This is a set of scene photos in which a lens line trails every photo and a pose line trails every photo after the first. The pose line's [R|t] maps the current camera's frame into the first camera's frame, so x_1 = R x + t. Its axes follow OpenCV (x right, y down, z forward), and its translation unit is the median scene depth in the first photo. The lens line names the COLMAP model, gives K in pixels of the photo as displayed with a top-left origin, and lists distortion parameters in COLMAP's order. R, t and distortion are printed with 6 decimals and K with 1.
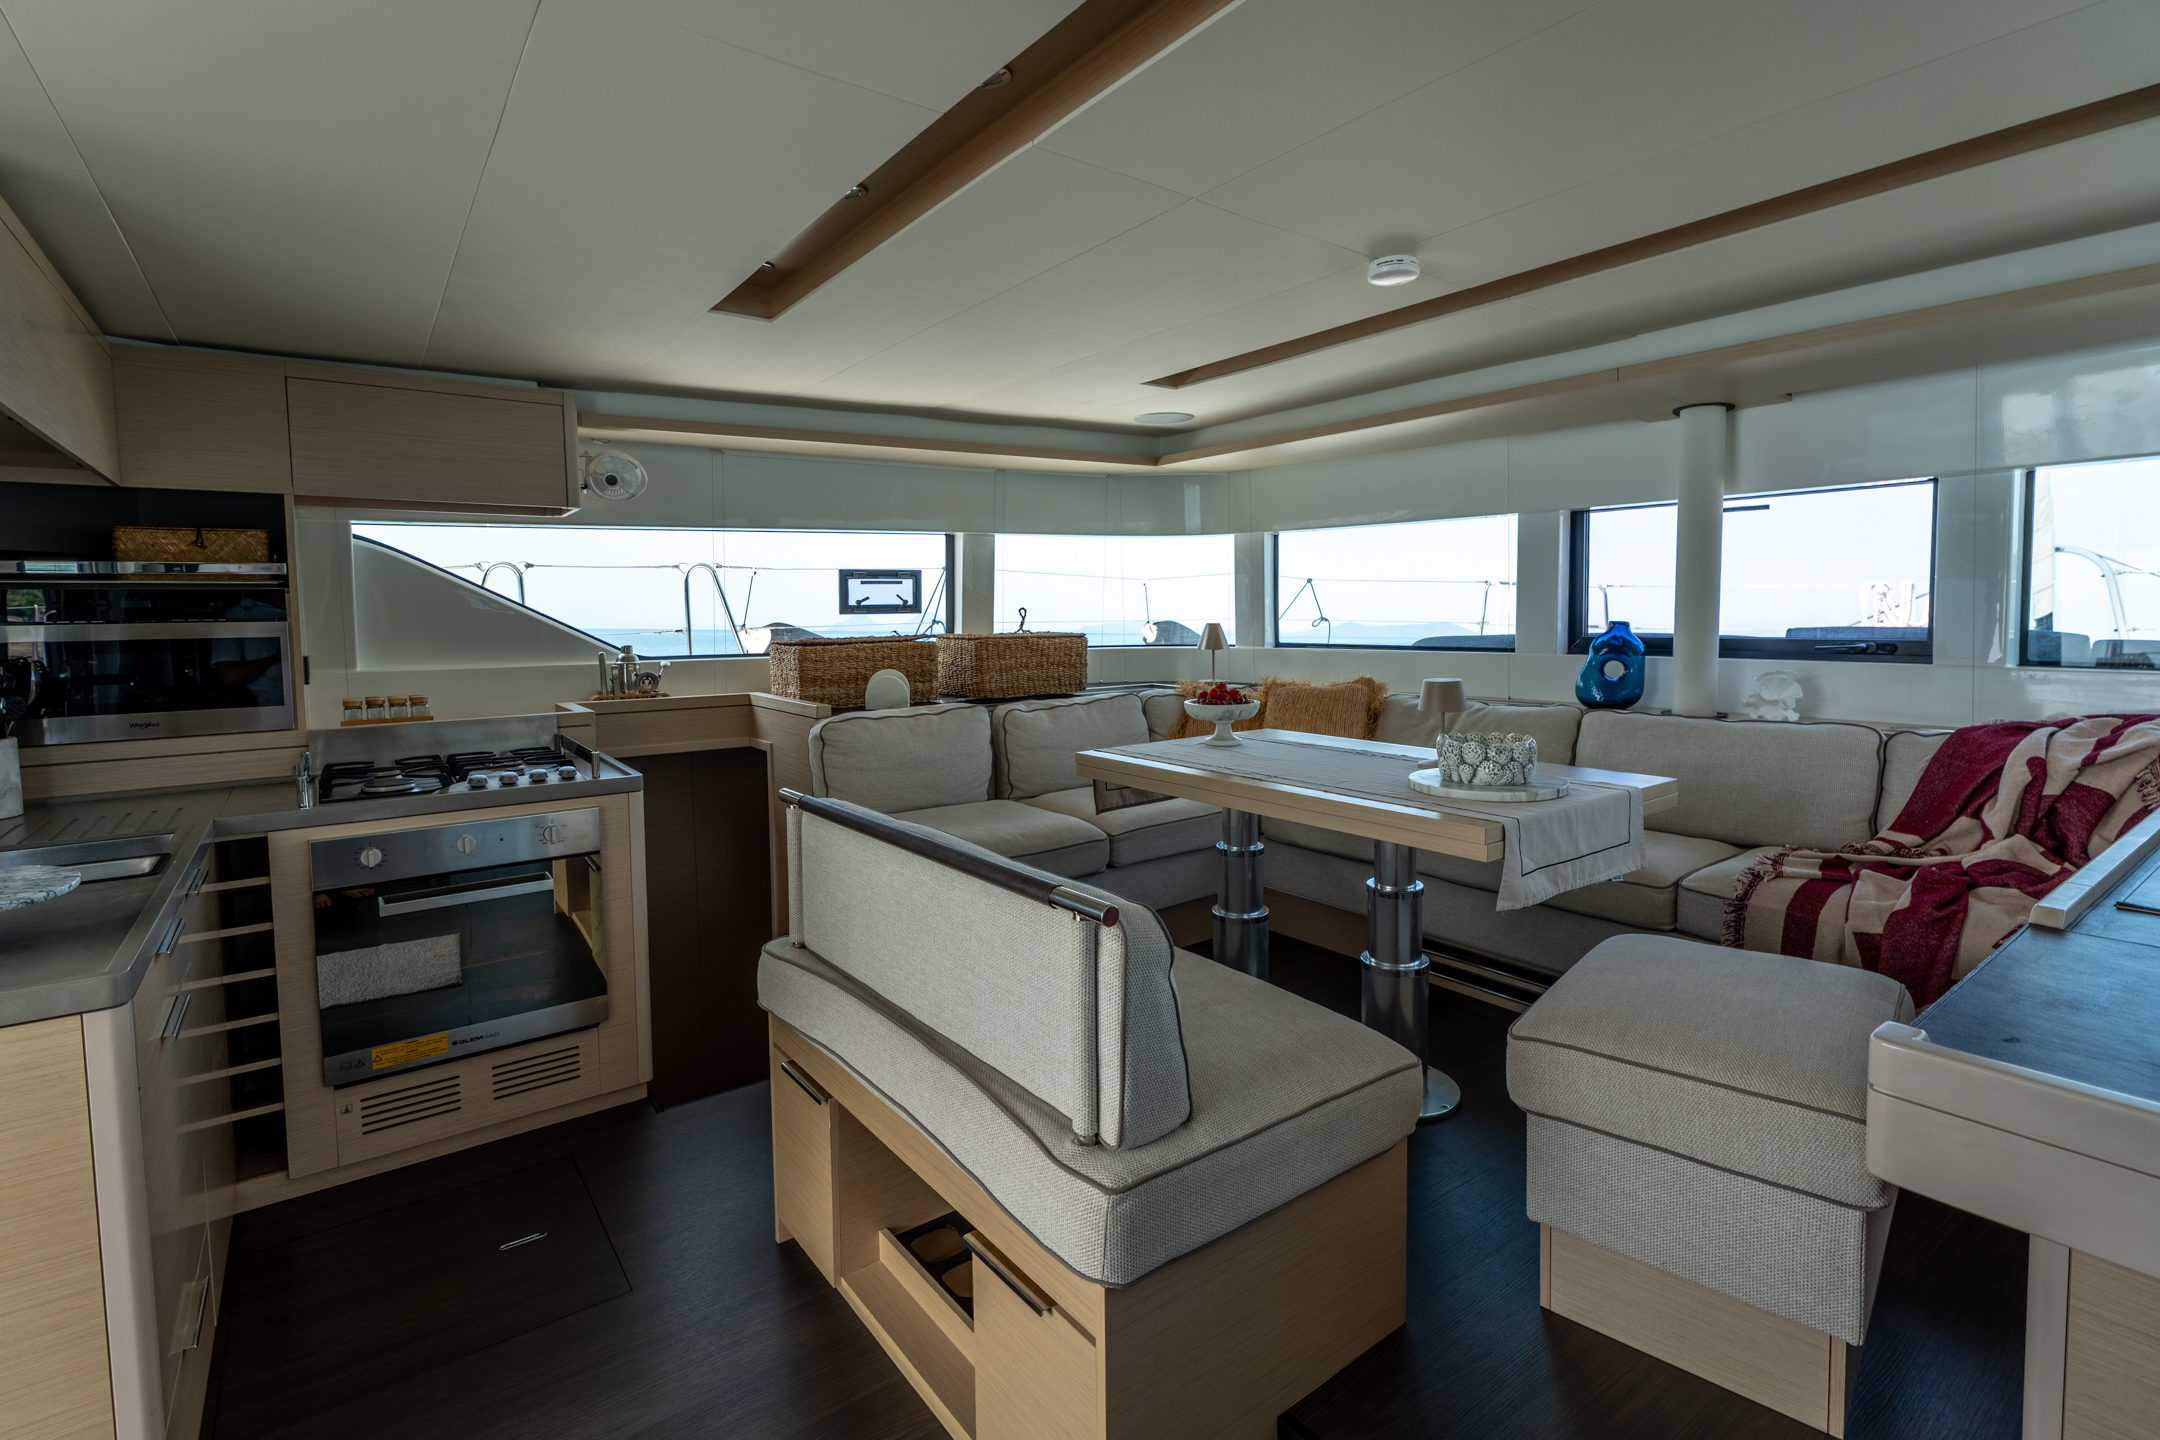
lens RADIAL K [[1005.3, 0, 1087.4], [0, 1005.3, 677.4], [0, 0, 1]] dist [0.002758, 0.000553]
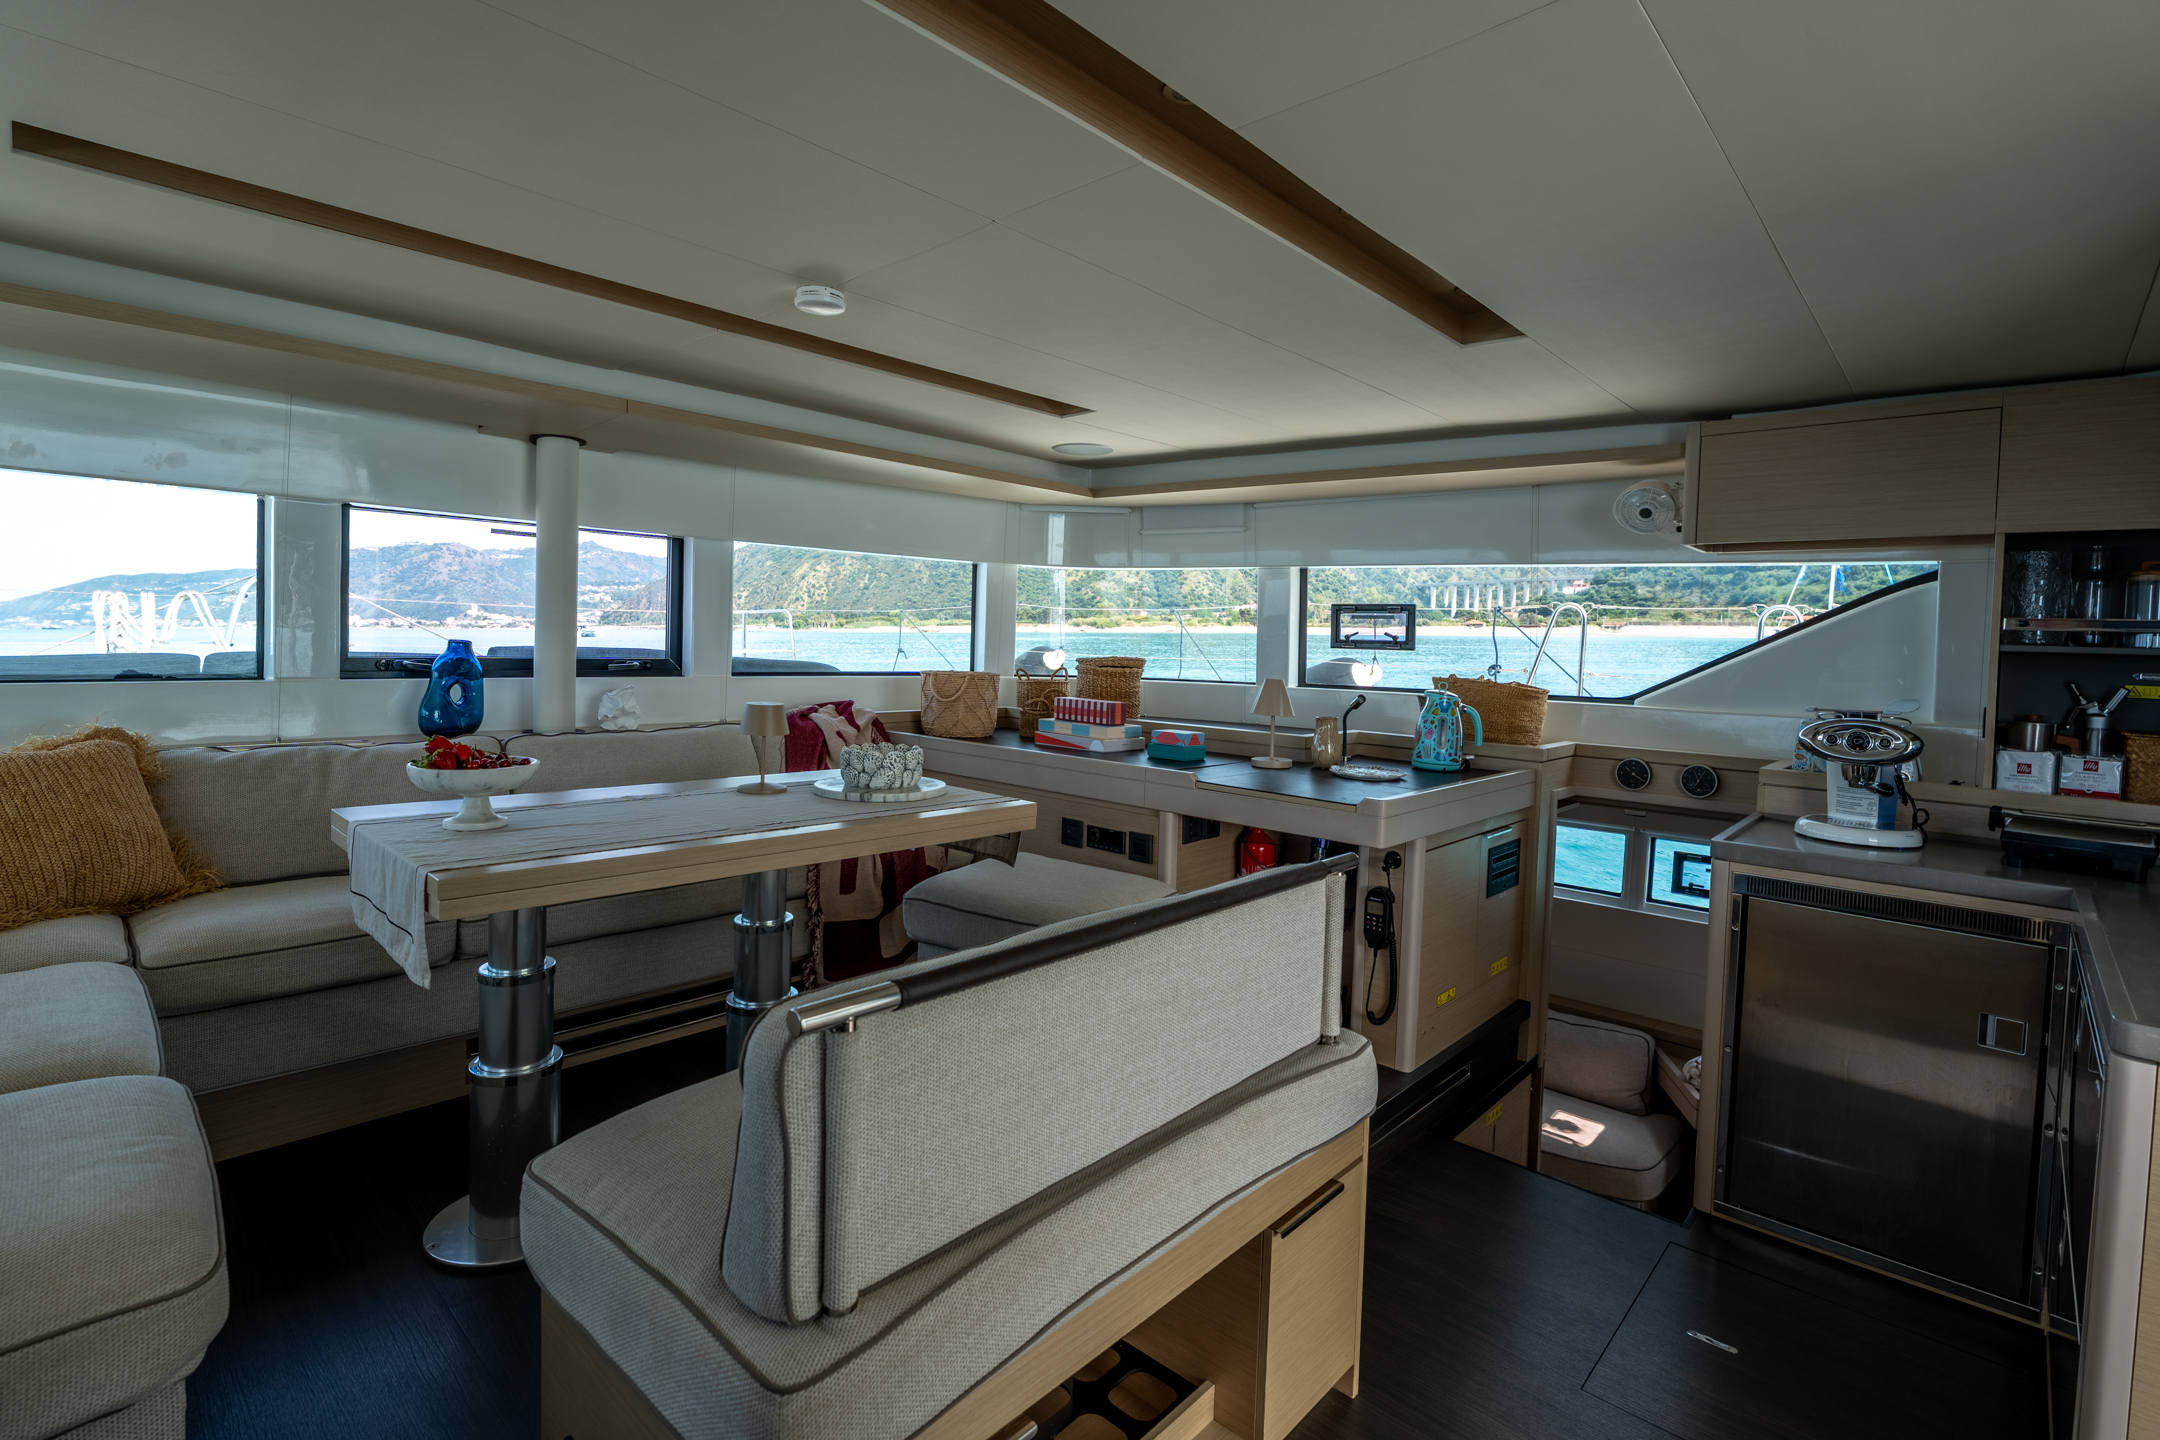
lens RADIAL K [[996.5, 0, 1097.8], [0, 996.5, 676.4], [0, 0, 1]] dist [-0.012587, -0.000240]
pose [[-0.177391, -0.029058, 0.983711, -0.471932], [0.041535, 0.998452, 0.036983, -0.033532], [-0.983264, 0.047419, -0.175909, 0.577505]]
